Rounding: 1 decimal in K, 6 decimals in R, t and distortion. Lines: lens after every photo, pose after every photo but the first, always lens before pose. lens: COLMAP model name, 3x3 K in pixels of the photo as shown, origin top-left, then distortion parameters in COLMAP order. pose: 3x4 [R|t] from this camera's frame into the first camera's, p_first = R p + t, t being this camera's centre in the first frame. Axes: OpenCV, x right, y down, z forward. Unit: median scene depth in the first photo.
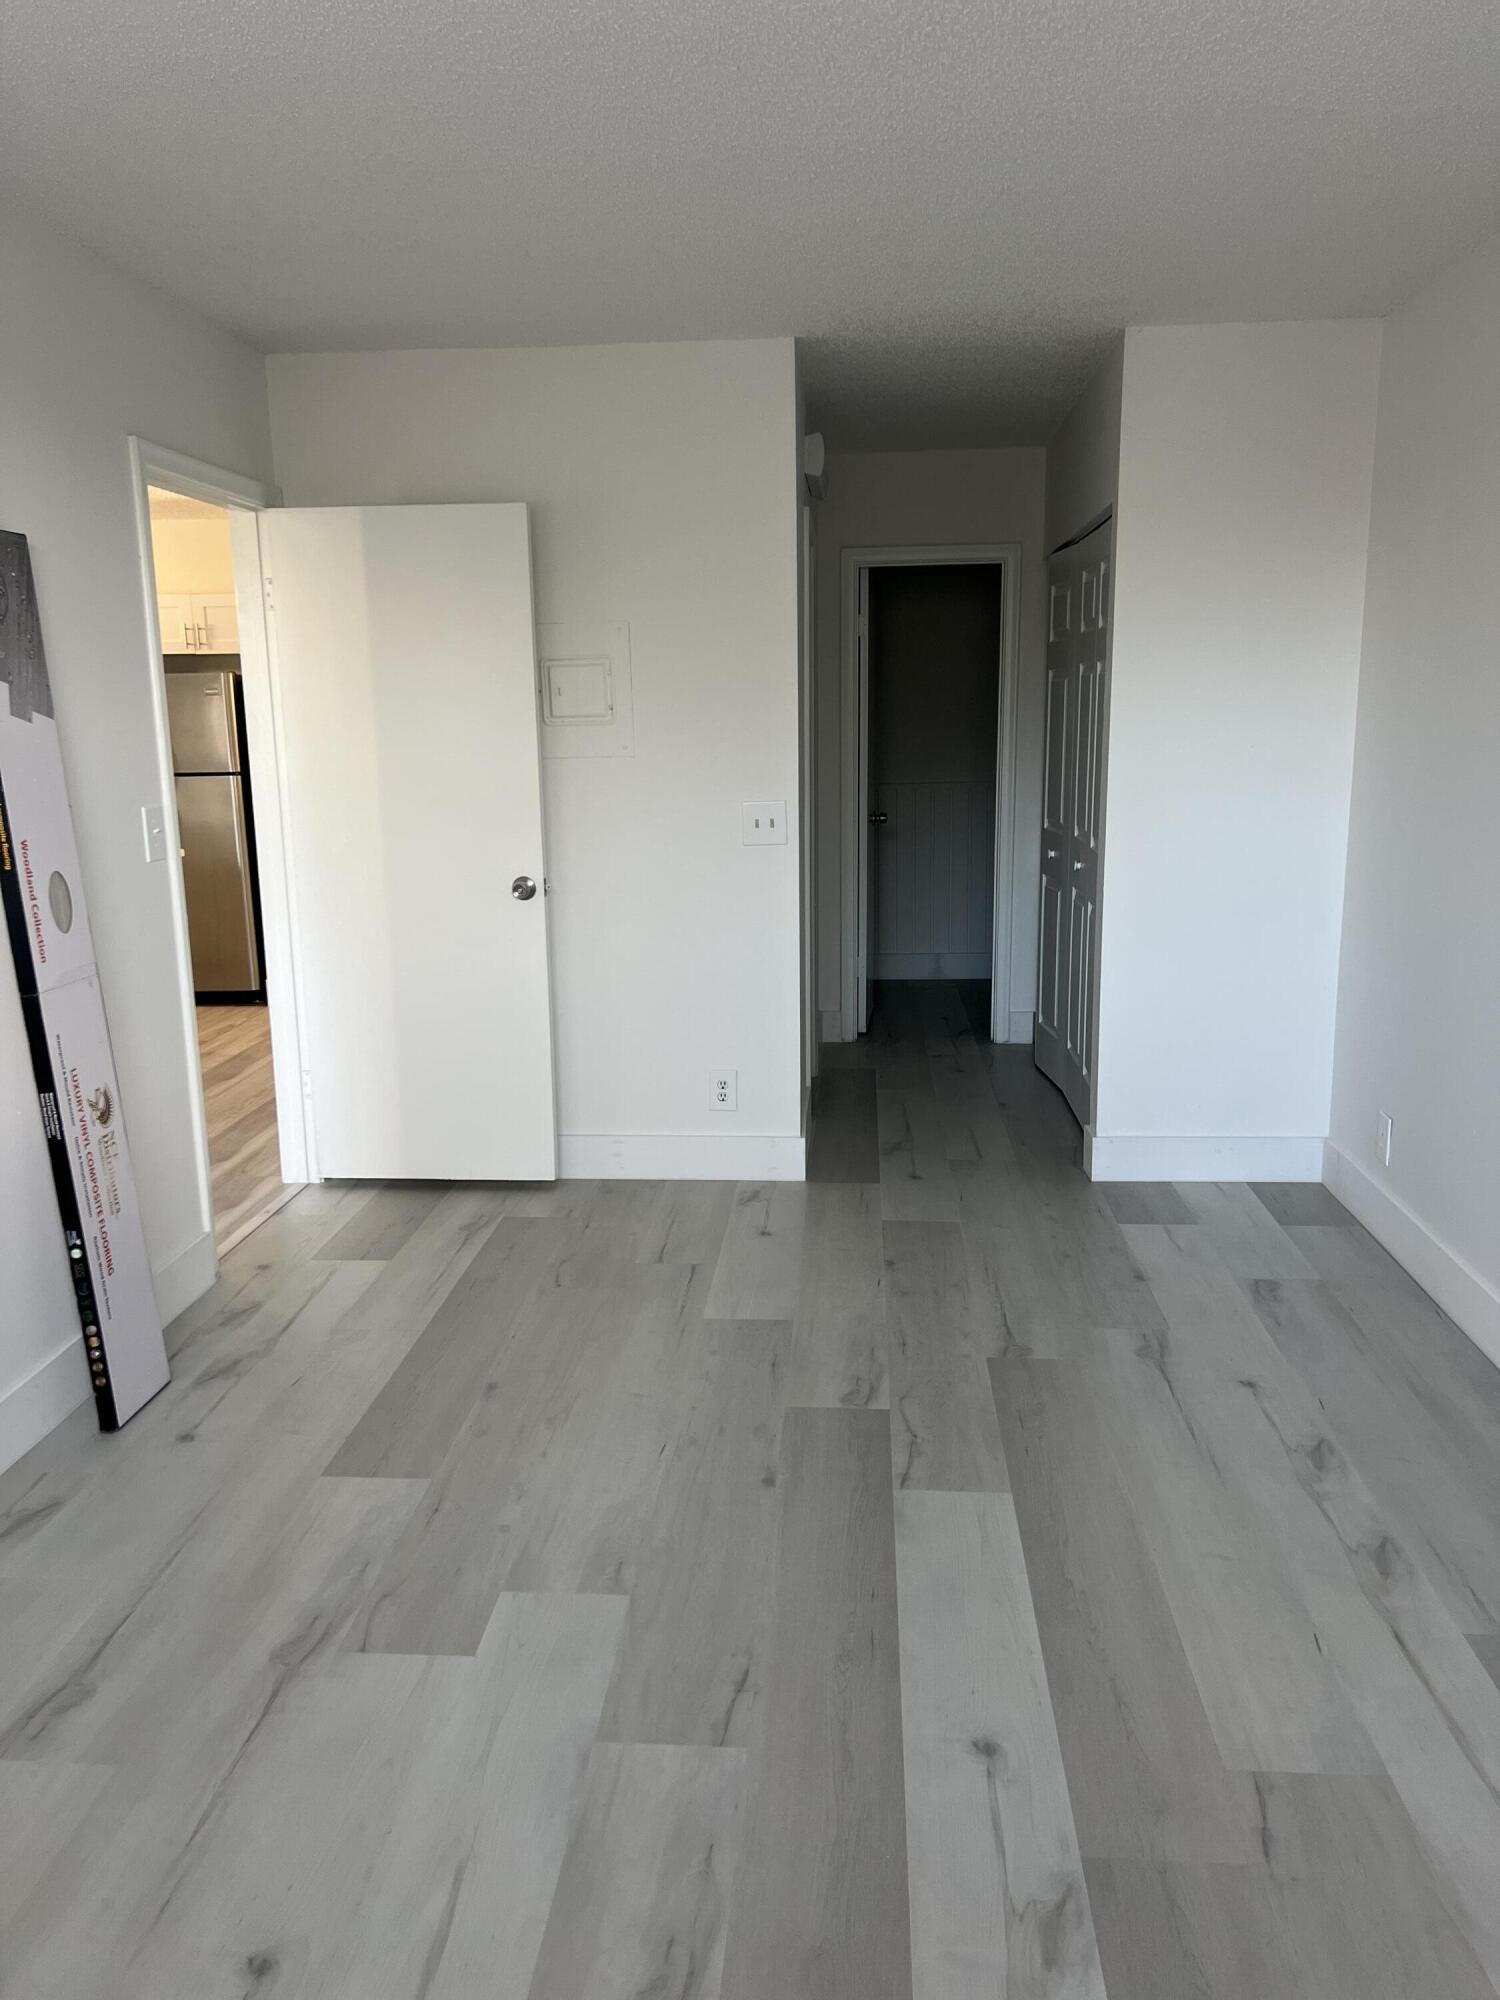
lens RADIAL K [[1502.4, 0, 744.4], [0, 1502.4, 1002.5], [0, 0, 1]] dist [0.080230, -0.109087]
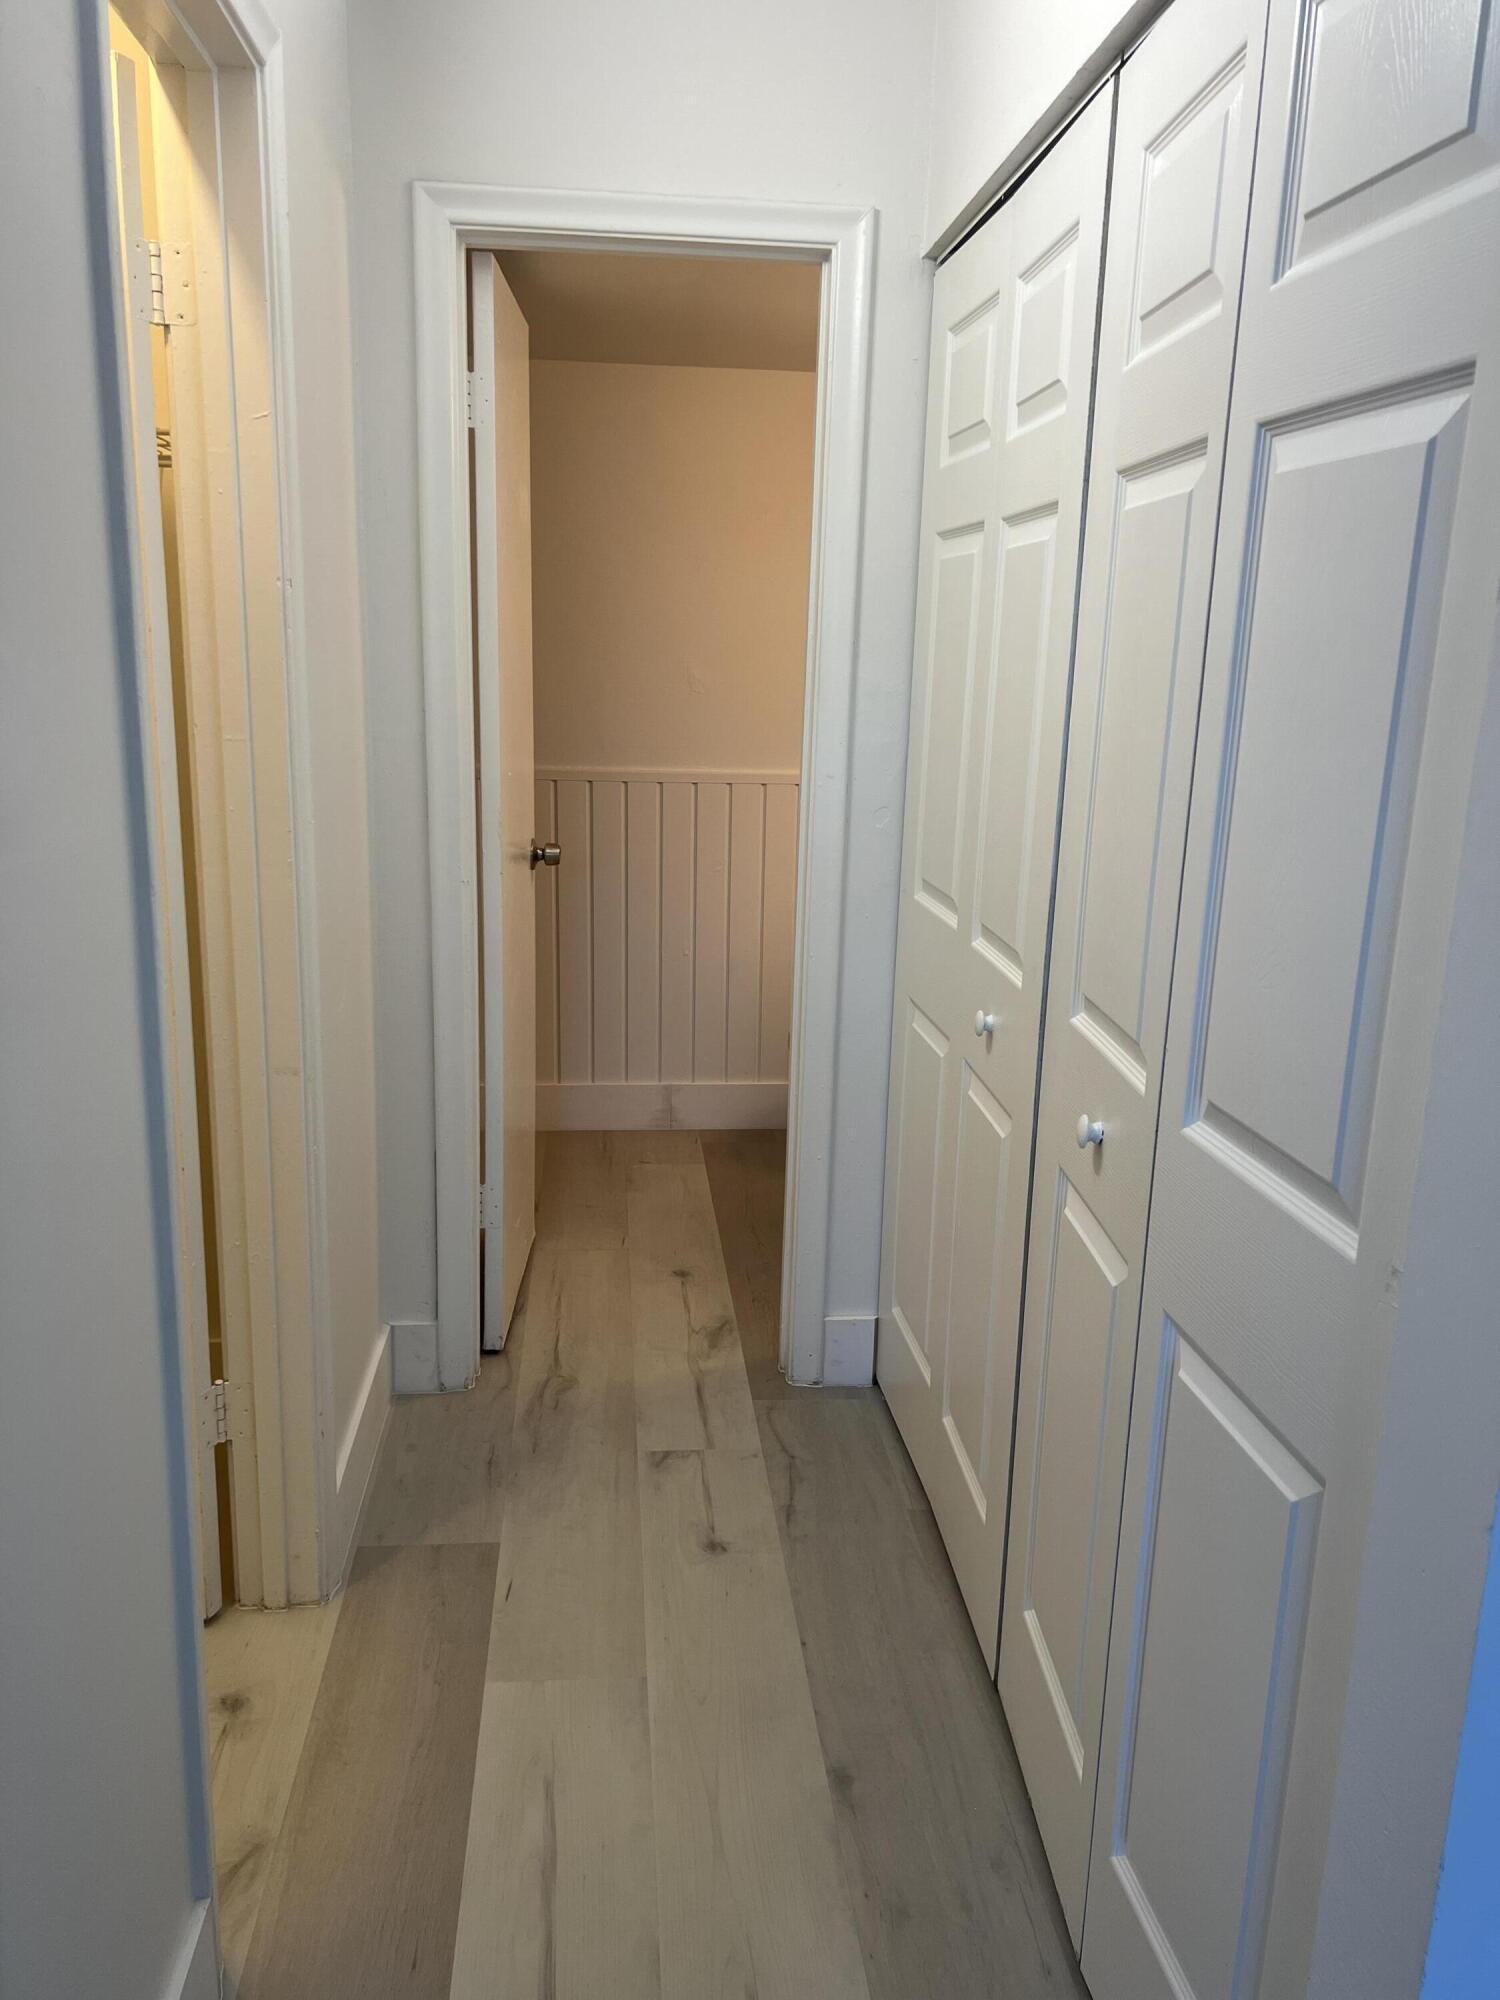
lens RADIAL K [[1502.4, 0, 744.4], [0, 1502.4, 1002.5], [0, 0, 1]] dist [0.080230, -0.109087]
pose [[0.985211, 0.002346, 0.171330, 0.124615], [-0.009494, 0.999117, 0.040916, -0.168361], [-0.171082, -0.041937, 0.984364, 0.923260]]
